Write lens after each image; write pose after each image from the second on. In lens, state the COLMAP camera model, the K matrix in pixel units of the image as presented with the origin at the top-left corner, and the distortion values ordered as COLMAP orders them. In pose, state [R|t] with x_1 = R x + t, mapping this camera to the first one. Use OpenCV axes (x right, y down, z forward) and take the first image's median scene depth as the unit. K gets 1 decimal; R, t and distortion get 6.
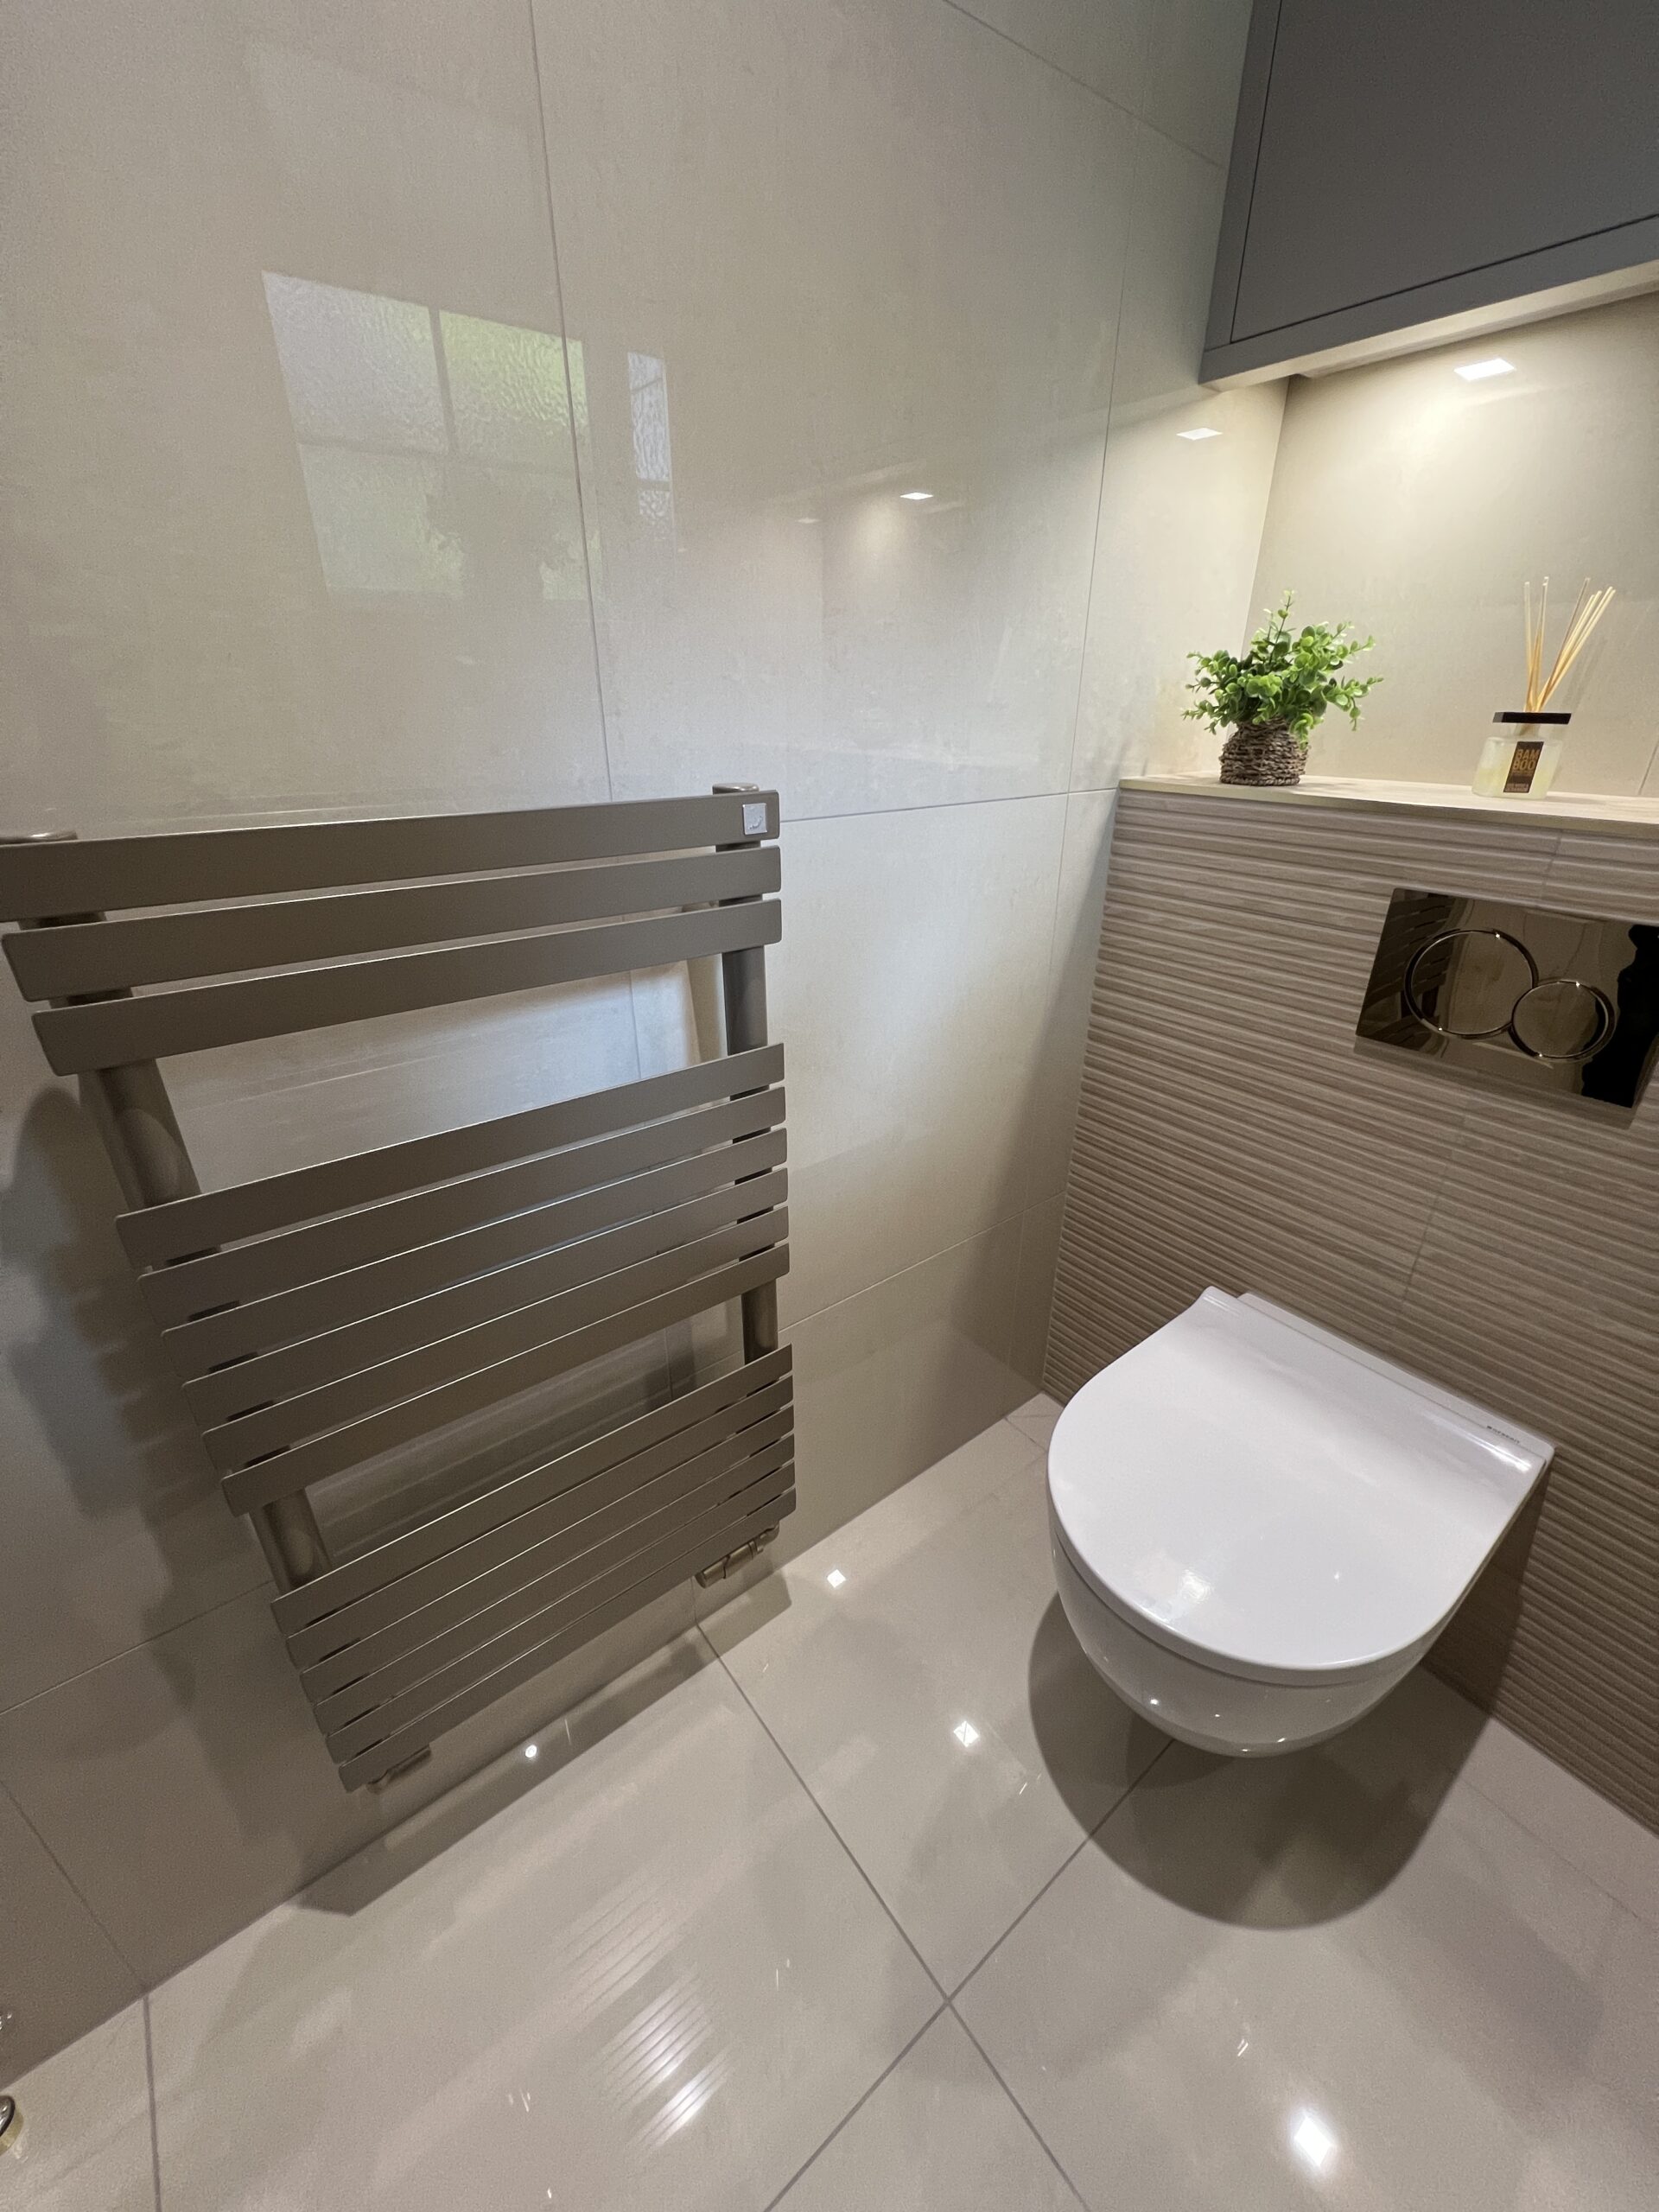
lens RADIAL K [[886.8, 0, 831.8], [0, 886.8, 1102.1], [0, 0, 1]] dist [0.002560, 0.000180]
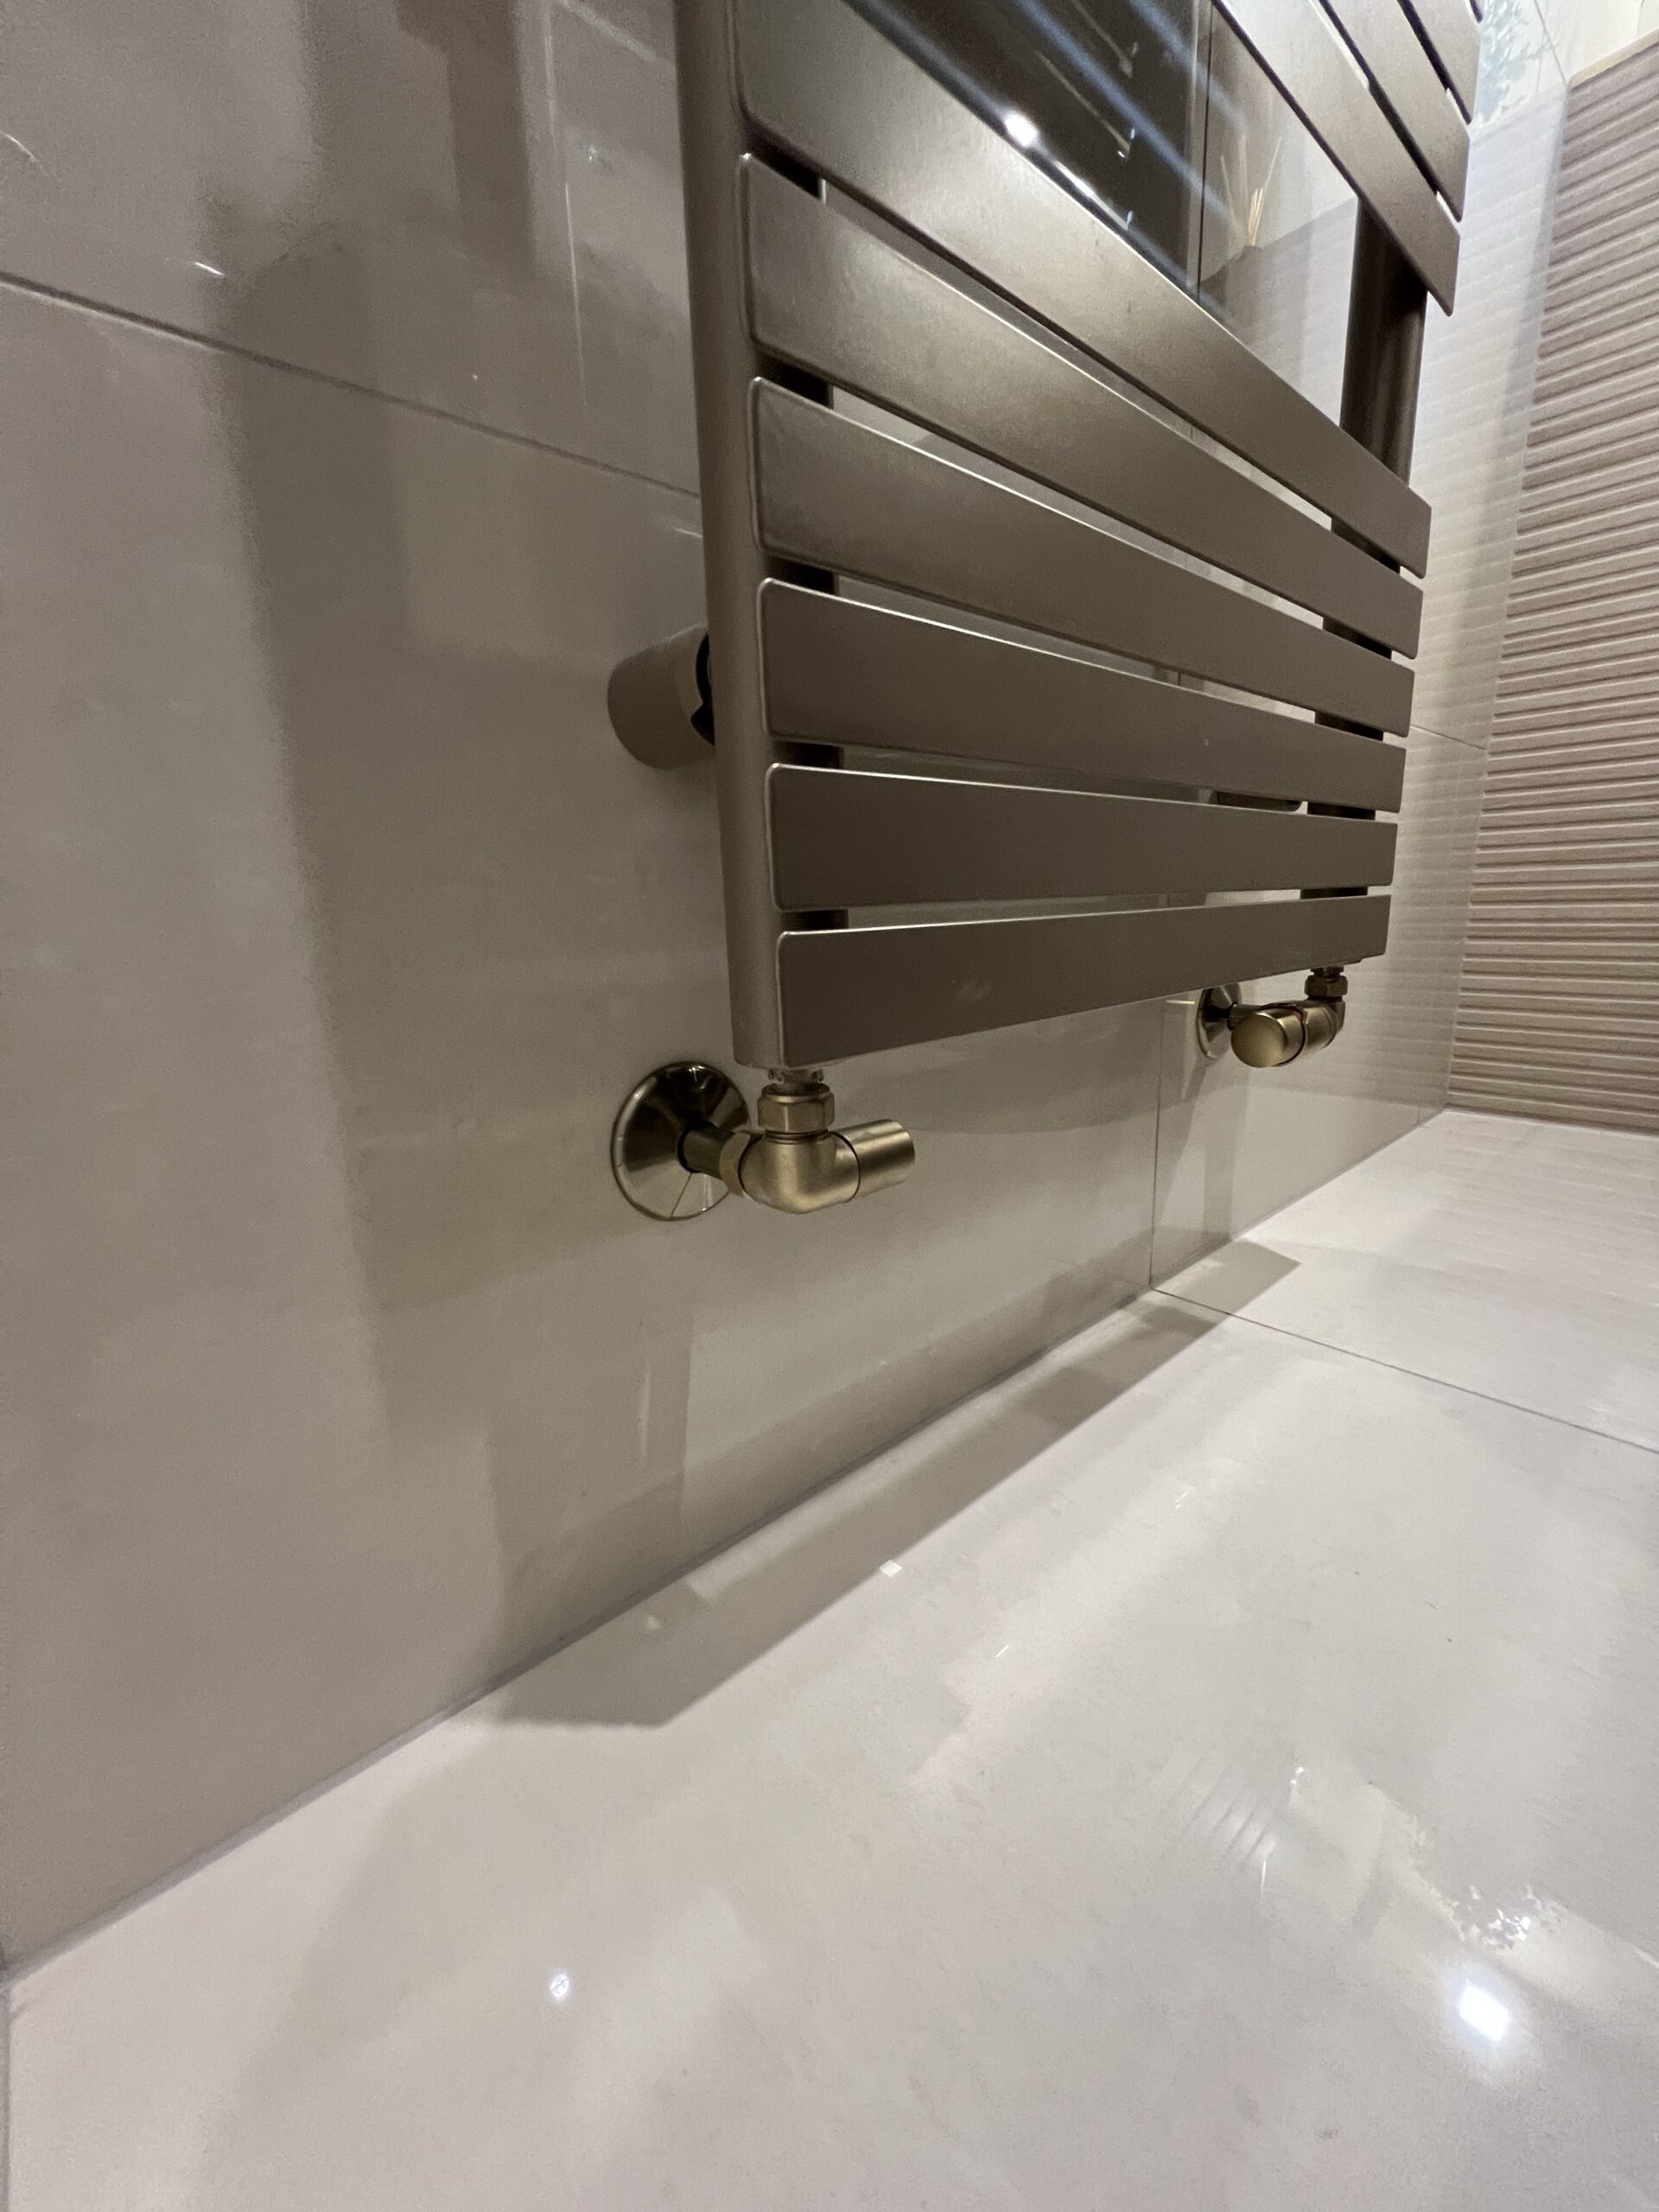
lens RADIAL K [[886.8, 0, 824.3], [0, 886.8, 1101.2], [0, 0, 1]] dist [0.001471, 0.000001]
pose [[0.997205, -0.048685, 0.056680, -0.451547], [0.059483, 0.976340, -0.207898, 0.703721], [-0.045217, 0.210689, 0.976507, 0.574247]]
